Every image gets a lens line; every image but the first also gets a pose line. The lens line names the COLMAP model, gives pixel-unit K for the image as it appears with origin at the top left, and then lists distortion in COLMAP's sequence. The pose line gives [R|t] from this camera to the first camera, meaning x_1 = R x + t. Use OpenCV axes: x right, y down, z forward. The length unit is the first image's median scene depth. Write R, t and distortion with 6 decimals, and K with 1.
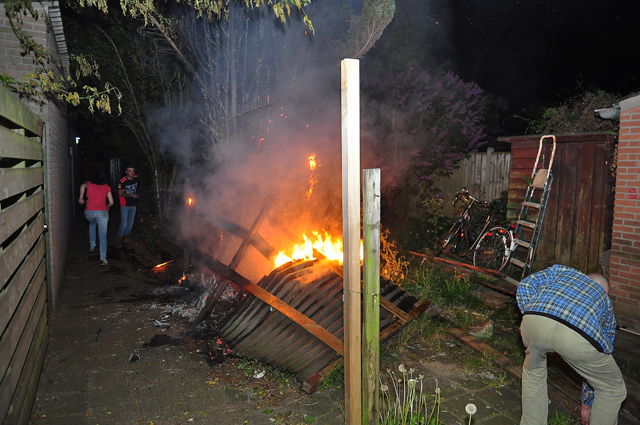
lens RADIAL K [[457.0, 0, 327.9], [0, 457.0, 211.7], [0, 0, 1]] dist [-0.128102, 0.104319]
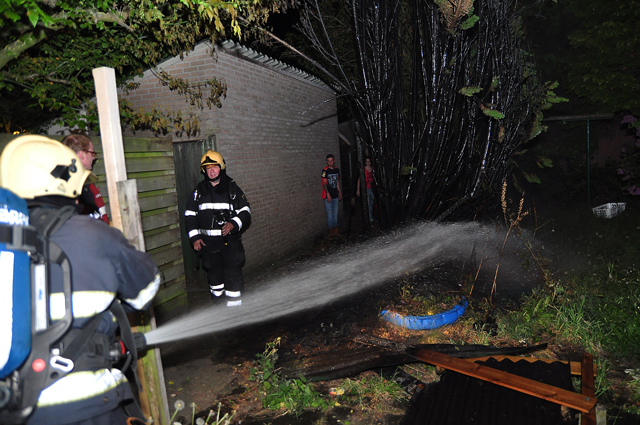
lens RADIAL K [[461.6, 0, 328.4], [0, 461.6, 212.3], [0, 0, 1]] dist [-0.127627, 0.108348]
pose [[0.696501, 0.020064, -0.717275, 0.508577], [0.011380, 0.999174, 0.038999, -0.029608], [0.717466, -0.035326, 0.695698, 0.321311]]
